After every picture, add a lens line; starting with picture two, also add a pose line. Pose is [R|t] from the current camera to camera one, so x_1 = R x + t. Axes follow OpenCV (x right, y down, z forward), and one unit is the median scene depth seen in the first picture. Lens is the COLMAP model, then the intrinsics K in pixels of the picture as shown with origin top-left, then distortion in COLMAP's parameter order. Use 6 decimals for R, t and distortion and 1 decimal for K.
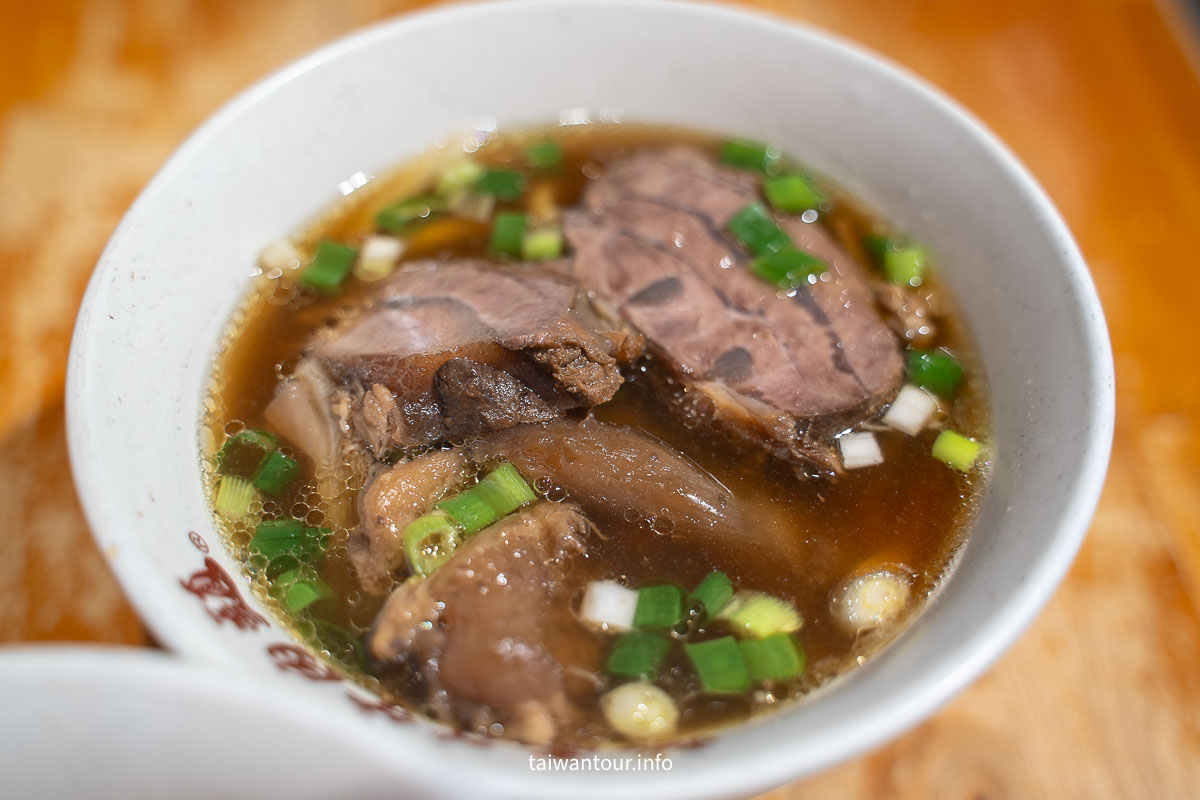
lens RADIAL K [[1470.7, 0, 599.6], [0, 1470.7, 398.1], [0, 0, 1]] dist [0.168548, 0.000000]
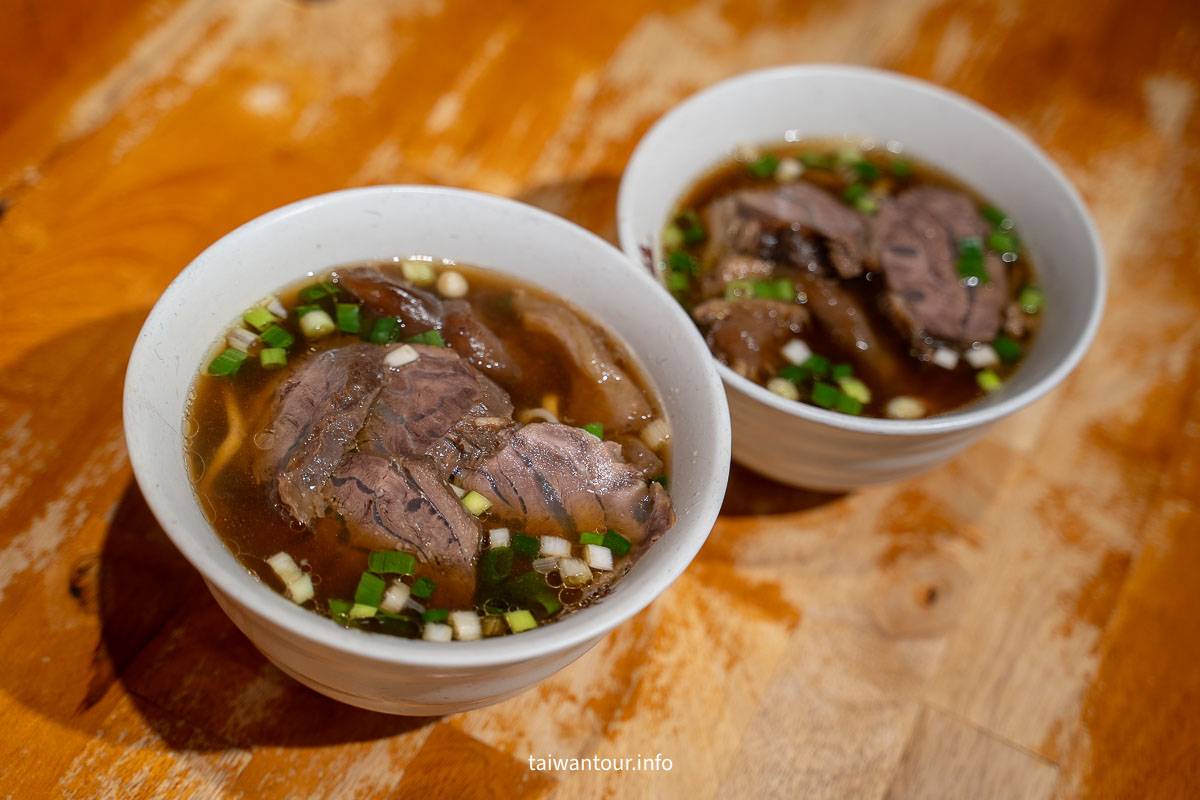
lens RADIAL K [[1931.2, 0, 601.3], [0, 1931.2, 397.7], [0, 0, 1]] dist [0.234467, 0.000000]
pose [[0.843376, 0.479587, -0.242307, 0.428940], [-0.489396, 0.871782, 0.022081, 0.242310], [0.221829, 0.099961, 0.969948, -1.605155]]
